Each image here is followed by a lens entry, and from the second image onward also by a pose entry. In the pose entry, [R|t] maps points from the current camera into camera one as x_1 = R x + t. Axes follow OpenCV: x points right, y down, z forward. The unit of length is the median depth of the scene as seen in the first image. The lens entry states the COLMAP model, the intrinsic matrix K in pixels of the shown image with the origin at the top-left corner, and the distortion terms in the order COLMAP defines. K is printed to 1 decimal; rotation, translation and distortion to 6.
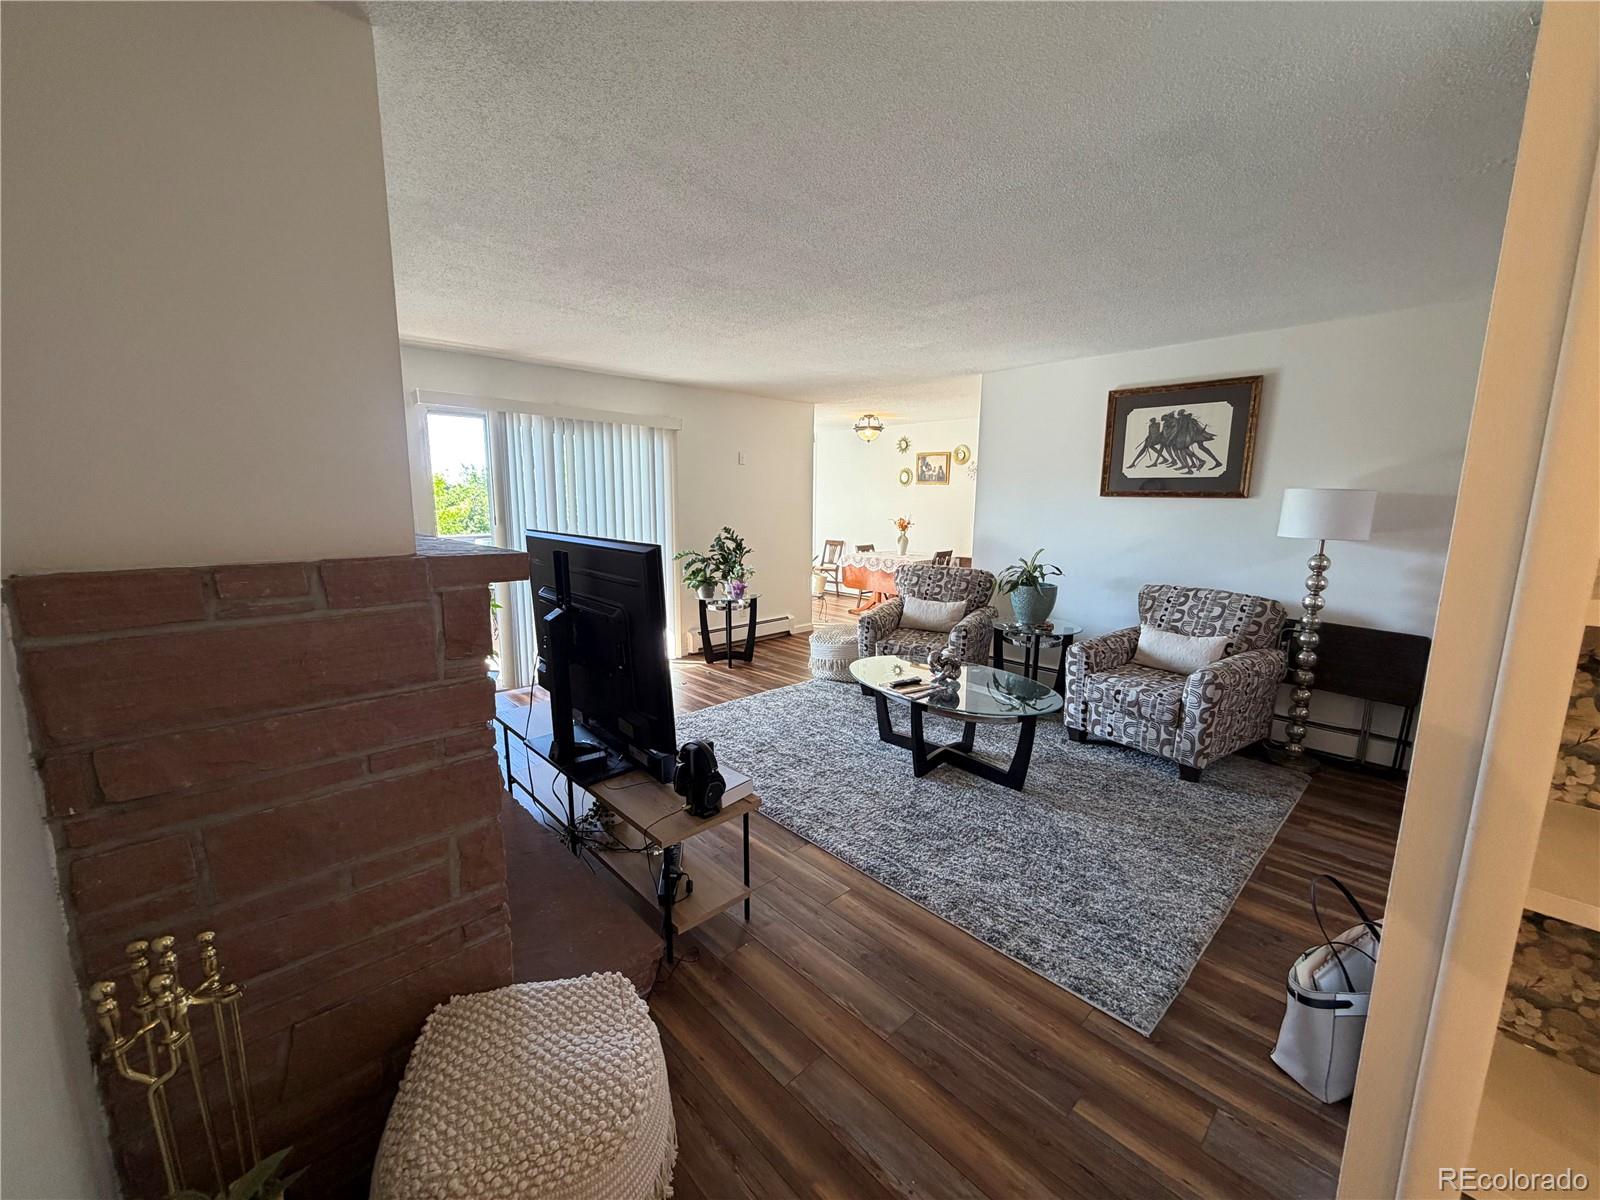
lens RADIAL K [[640.1, 0, 795.6], [0, 640.1, 599.9], [0, 0, 1]] dist [0.003297, -0.000073]
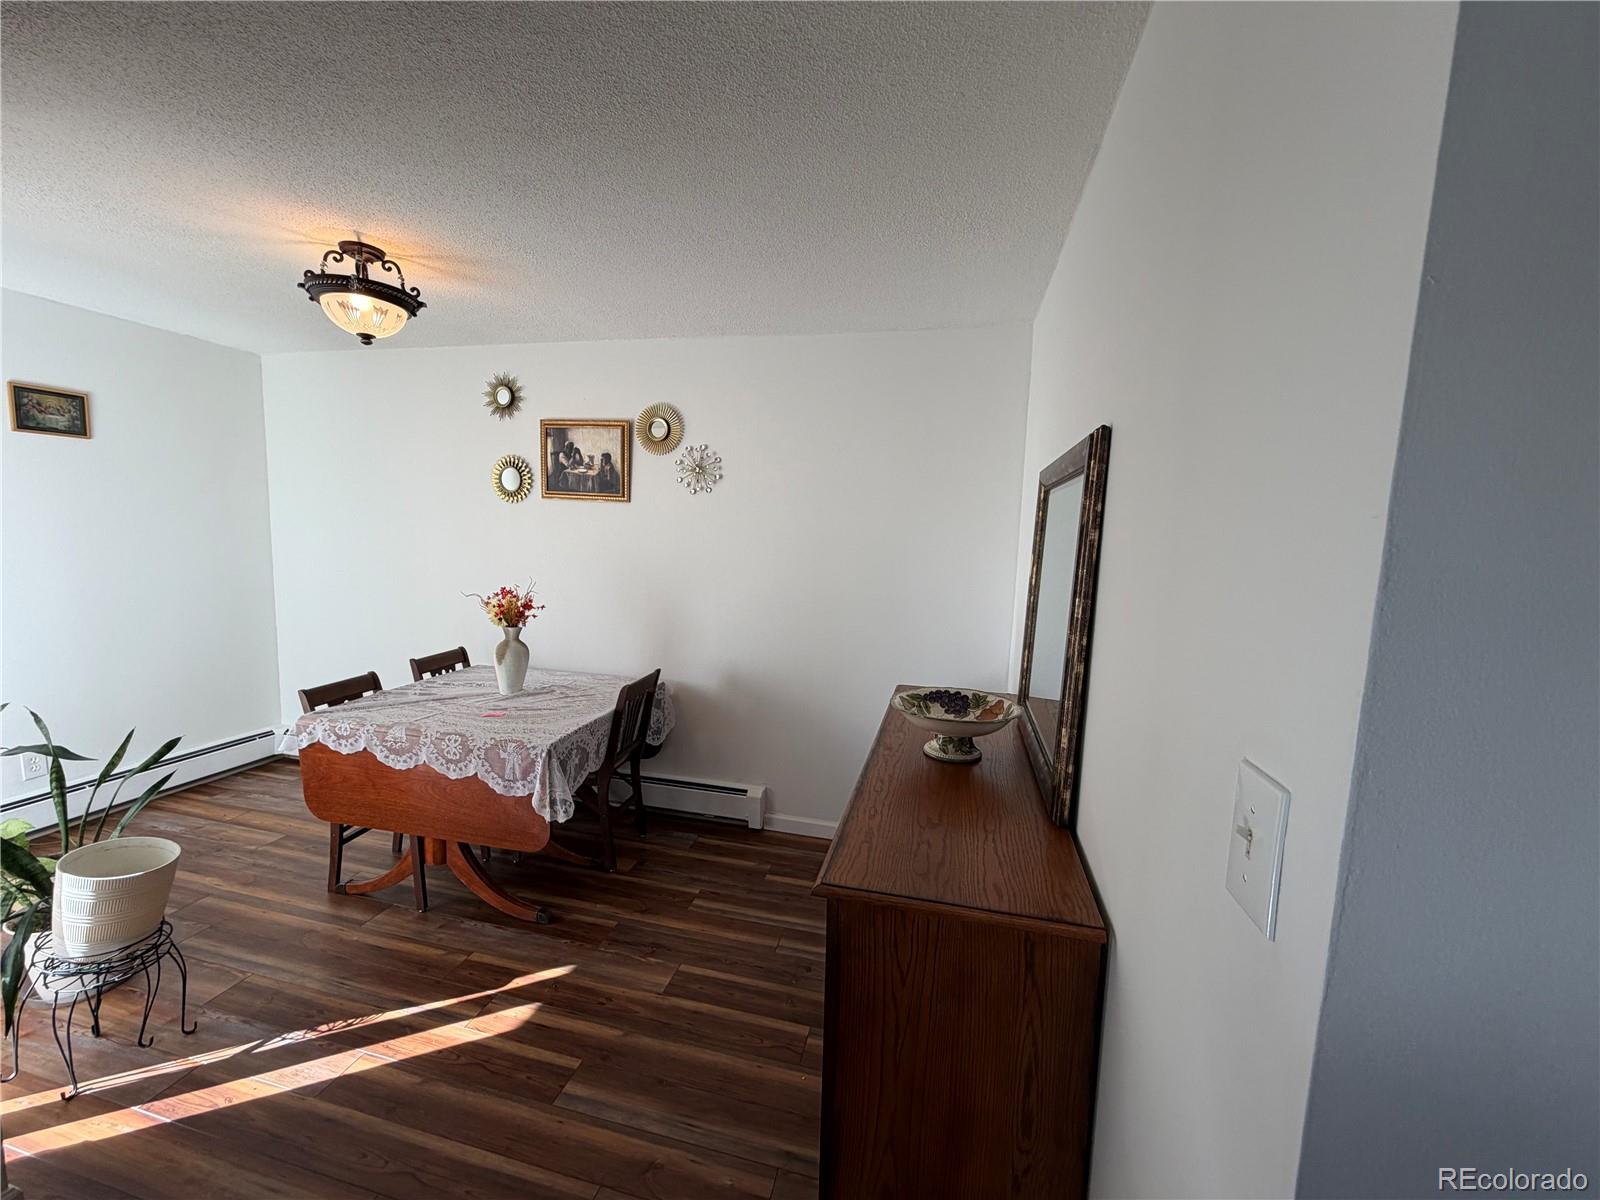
lens RADIAL K [[640.1, 0, 793.1], [0, 640.1, 597.3], [0, 0, 1]] dist [0.003297, -0.000073]
pose [[0.843681, -0.035524, 0.535667, 0.109457], [0.062254, 0.997551, -0.031896, -0.101829], [-0.533222, 0.060258, 0.843826, 0.615108]]
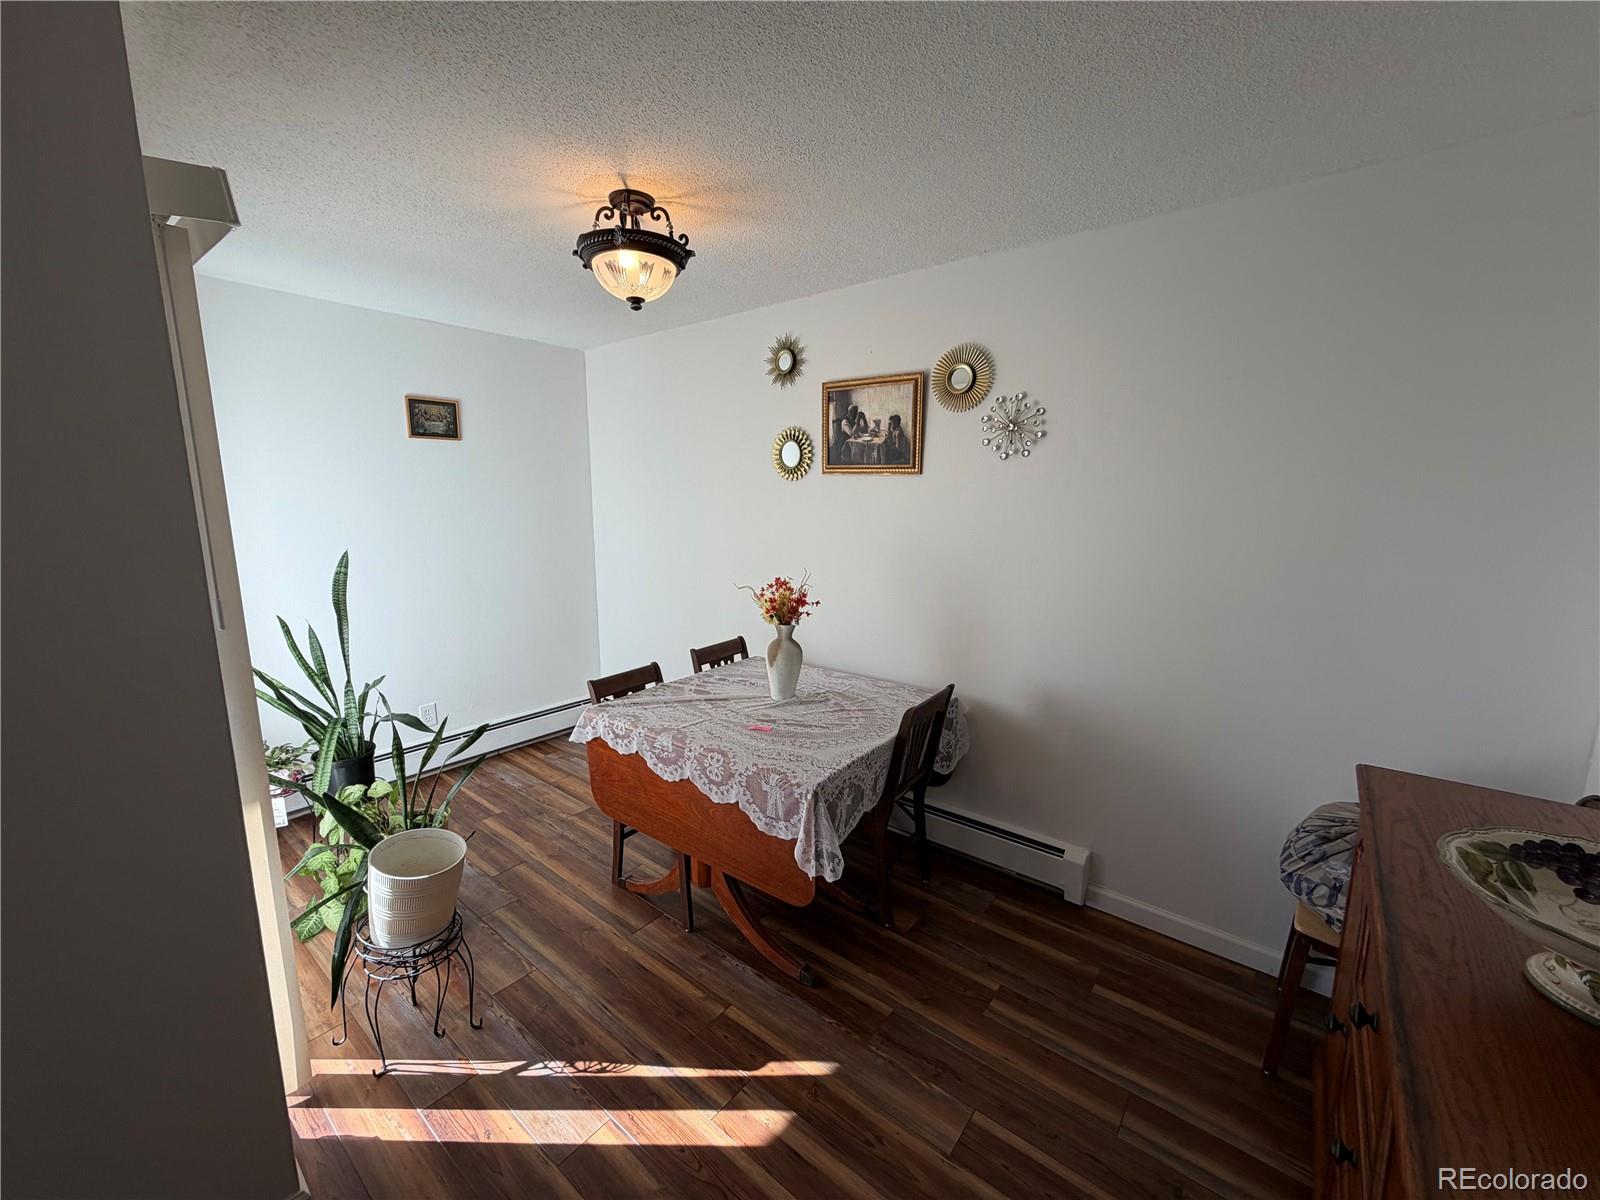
lens RADIAL K [[640.1, 0, 787.7], [0, 640.1, 603.8], [0, 0, 1]] dist [0.003297, -0.000073]
pose [[0.992625, -0.025993, 0.118405, 0.131547], [0.025564, 0.999660, 0.005146, -0.117465], [-0.118498, -0.002081, 0.992952, 0.687206]]
